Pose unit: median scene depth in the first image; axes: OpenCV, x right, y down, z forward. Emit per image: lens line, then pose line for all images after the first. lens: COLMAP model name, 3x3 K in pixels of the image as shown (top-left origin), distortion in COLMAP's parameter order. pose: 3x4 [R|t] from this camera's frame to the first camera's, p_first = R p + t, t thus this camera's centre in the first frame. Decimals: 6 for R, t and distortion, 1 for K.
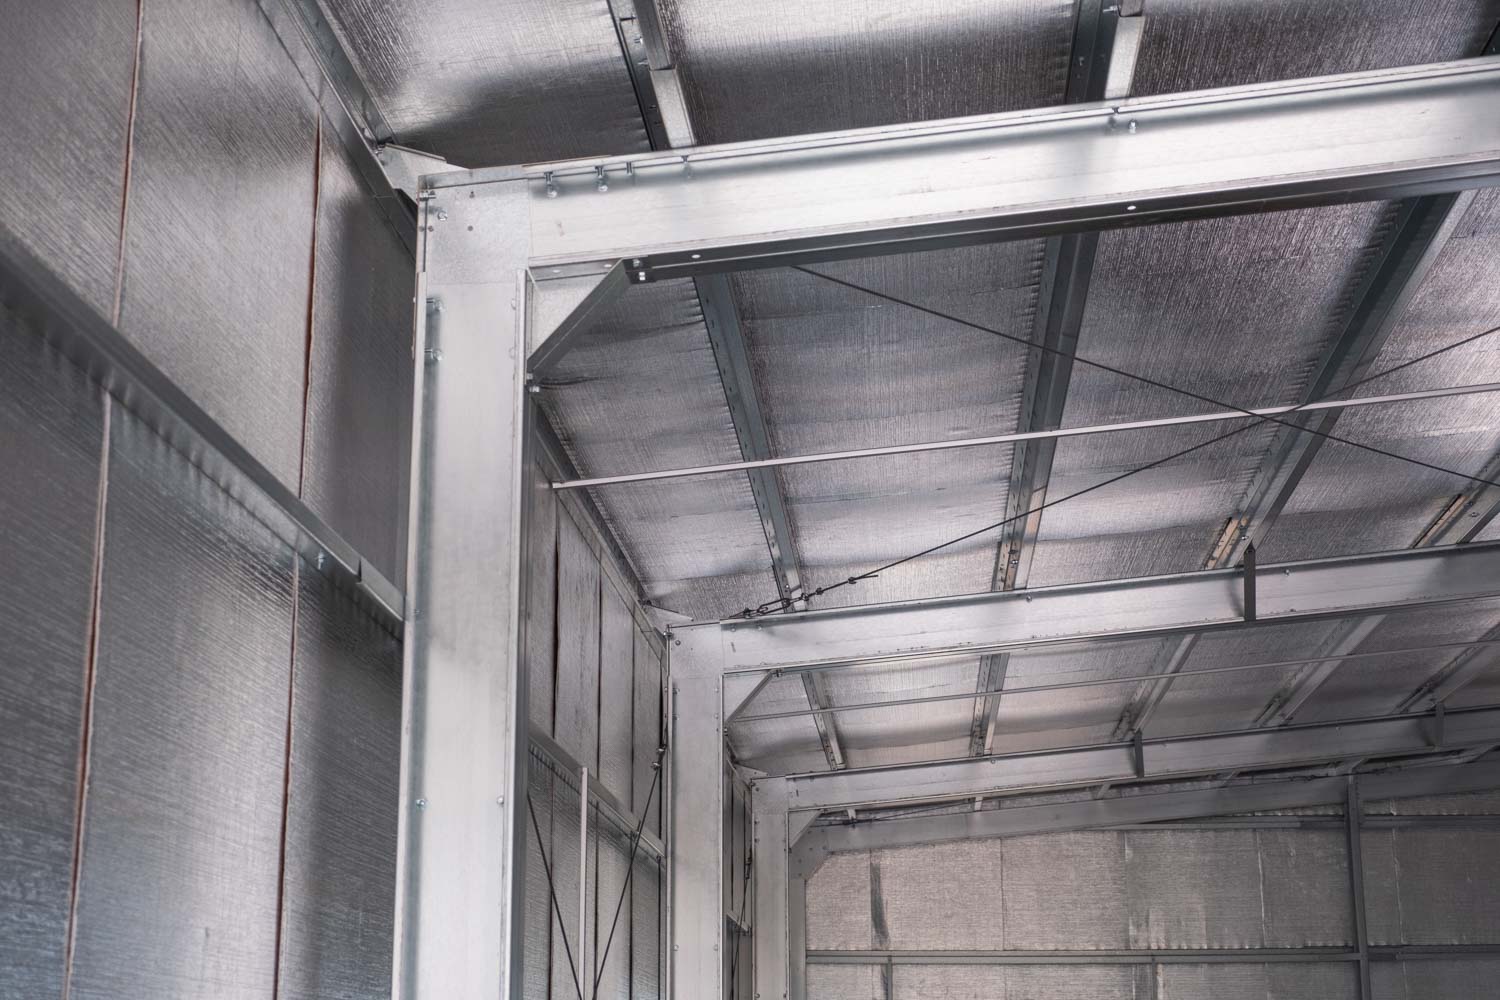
lens RADIAL K [[2237.5, 0, 750.0], [0, 2237.5, 500.0], [0, 0, 1]] dist [-0.137338, 0.027375]
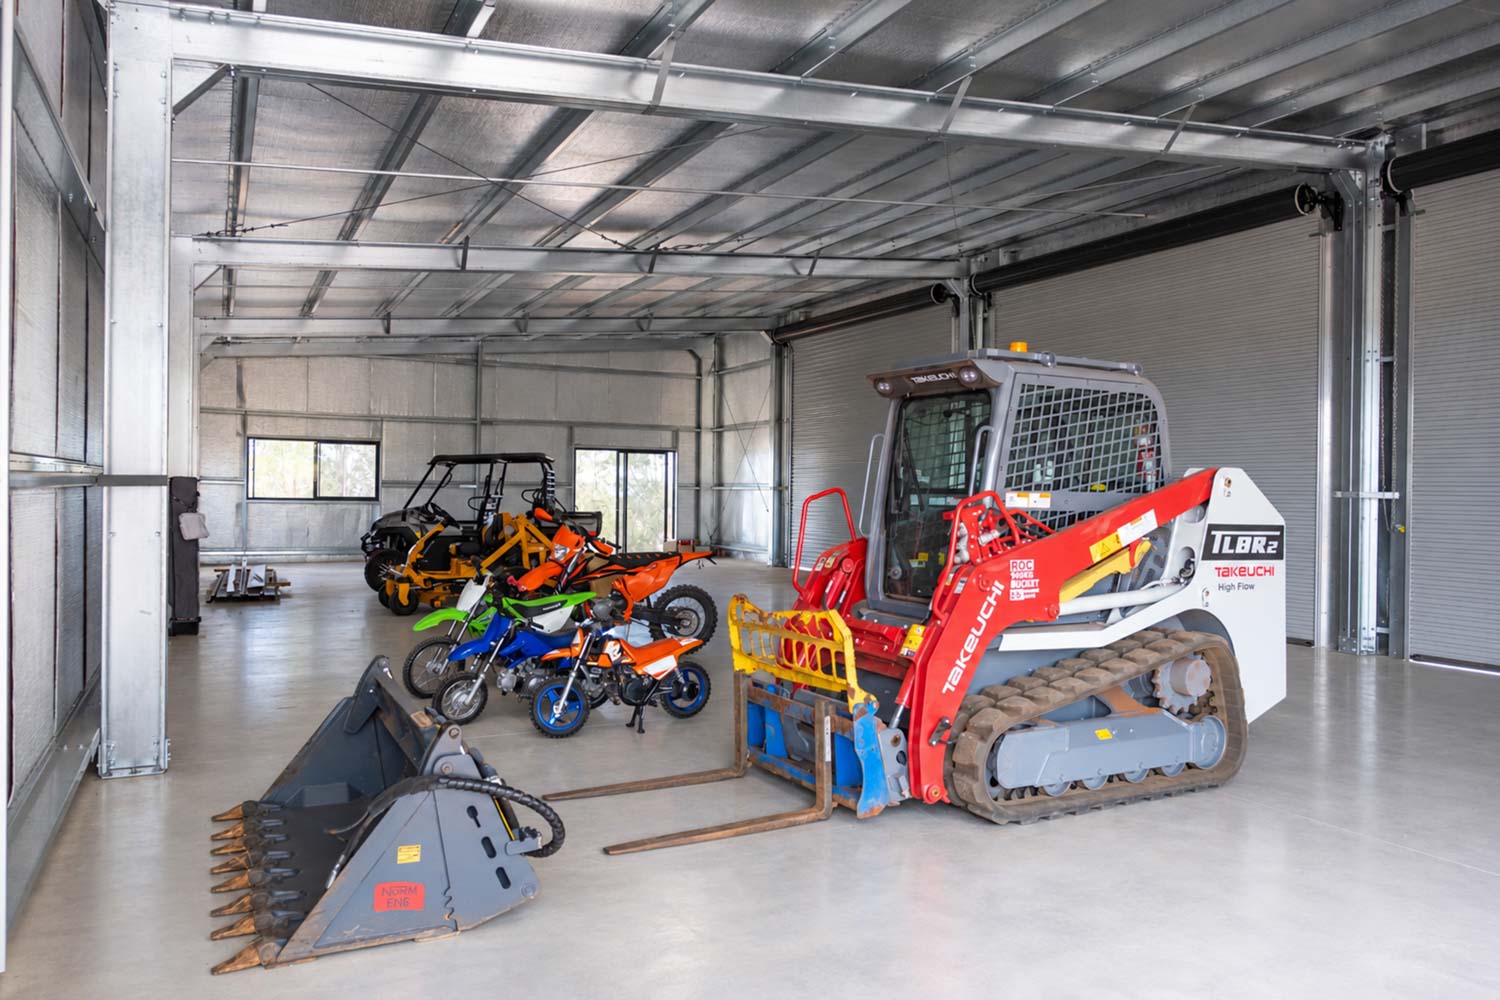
lens RADIAL K [[1044.5, 0, 750.0], [0, 1044.5, 500.0], [0, 0, 1]] dist [-0.002752, -0.003021]
pose [[0.851751, 0.004052, 0.523931, -0.078052], [-0.145250, 0.962603, 0.228688, -0.004790], [-0.503411, -0.270886, 0.820487, -0.081125]]
